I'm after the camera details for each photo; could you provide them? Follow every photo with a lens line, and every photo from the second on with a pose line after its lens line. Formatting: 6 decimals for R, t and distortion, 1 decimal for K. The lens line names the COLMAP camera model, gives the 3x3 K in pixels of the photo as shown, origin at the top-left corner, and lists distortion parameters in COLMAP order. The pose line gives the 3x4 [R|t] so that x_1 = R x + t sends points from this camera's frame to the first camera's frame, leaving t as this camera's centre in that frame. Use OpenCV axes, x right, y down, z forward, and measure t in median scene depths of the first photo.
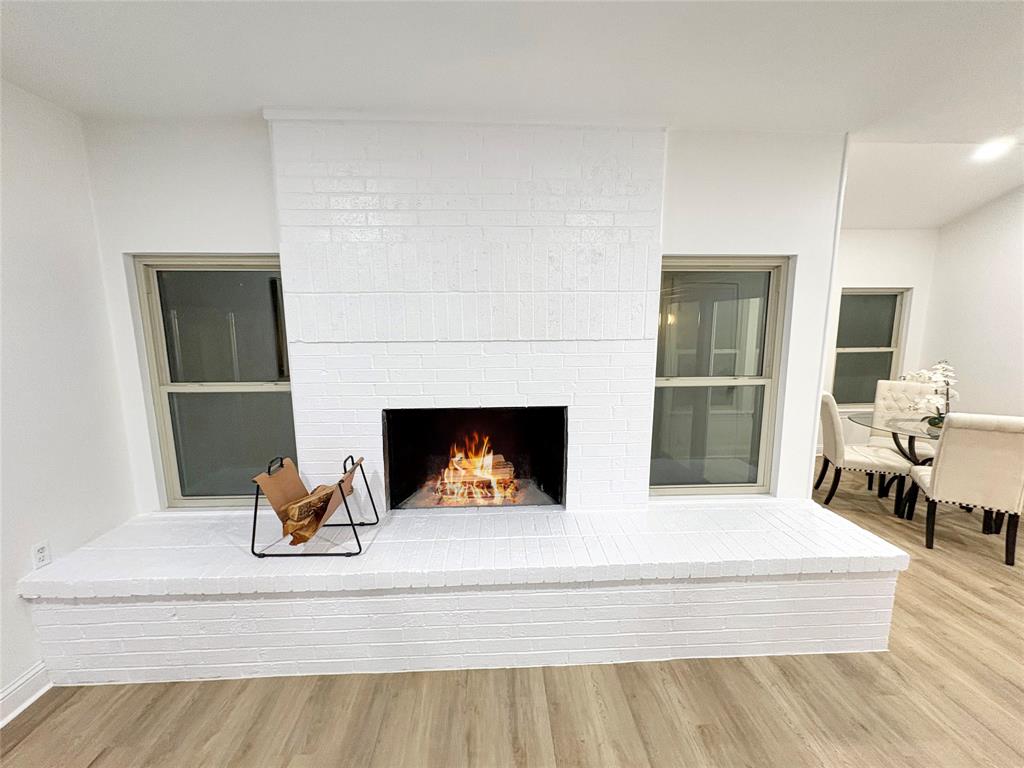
lens RADIAL K [[406.6, 0, 511.7], [0, 406.6, 382.9], [0, 0, 1]] dist [-0.000251, 0.000124]
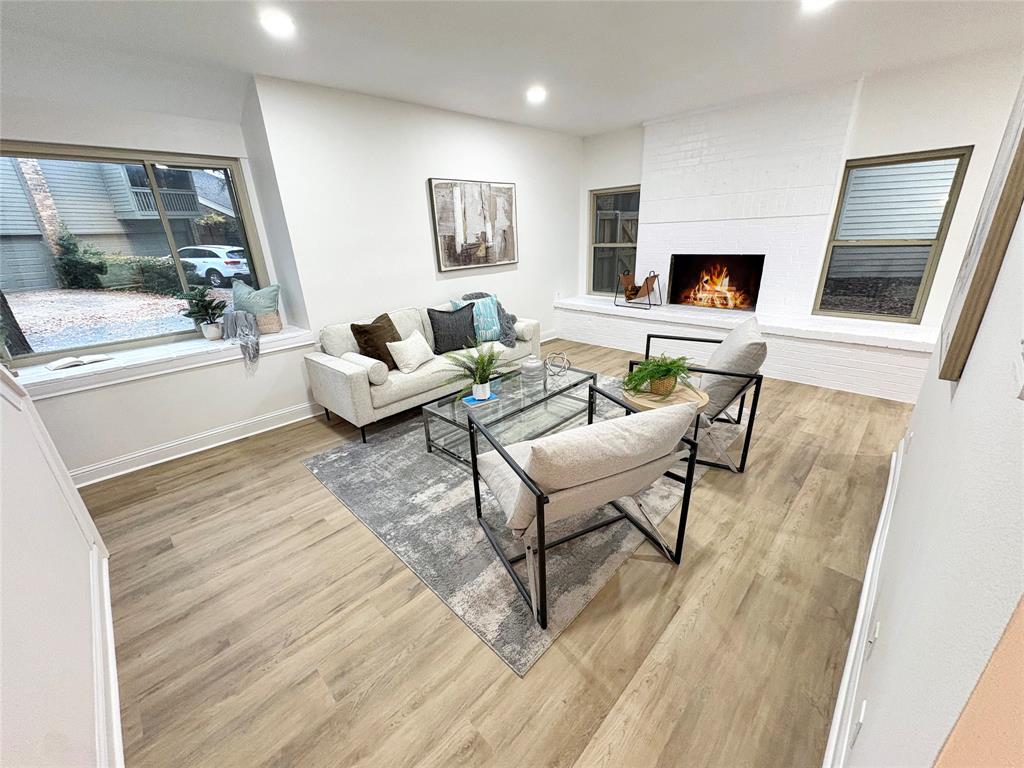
lens RADIAL K [[406.6, 0, 510.8], [0, 406.6, 383.4], [0, 0, 1]] dist [-0.000251, 0.000124]
pose [[0.673746, 0.238340, -0.699472, 0.827384], [-0.072977, 0.963391, 0.257976, 0.237636], [0.735351, -0.122765, 0.666474, -1.243141]]
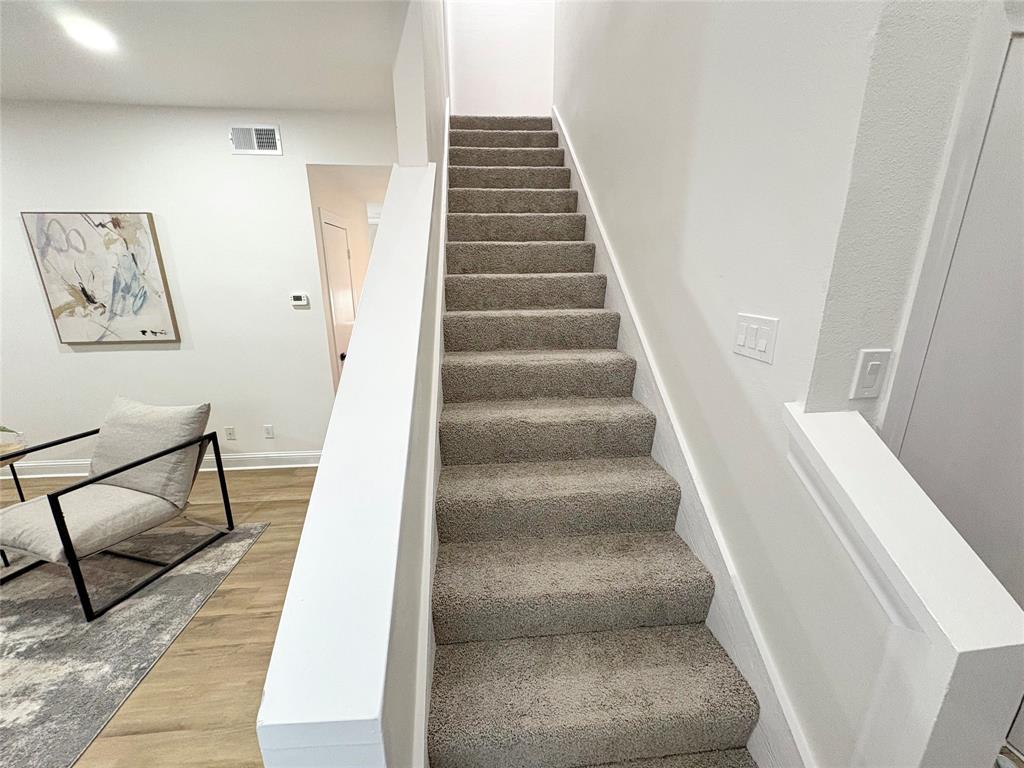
lens RADIAL K [[406.6, 0, 507.8], [0, 406.6, 383.6], [0, 0, 1]] dist [-0.000251, 0.000124]
pose [[-0.040737, -0.256487, 0.965689, -0.582096], [0.159070, 0.952500, 0.259694, 0.283101], [-0.986426, 0.164191, 0.001998, -1.602094]]
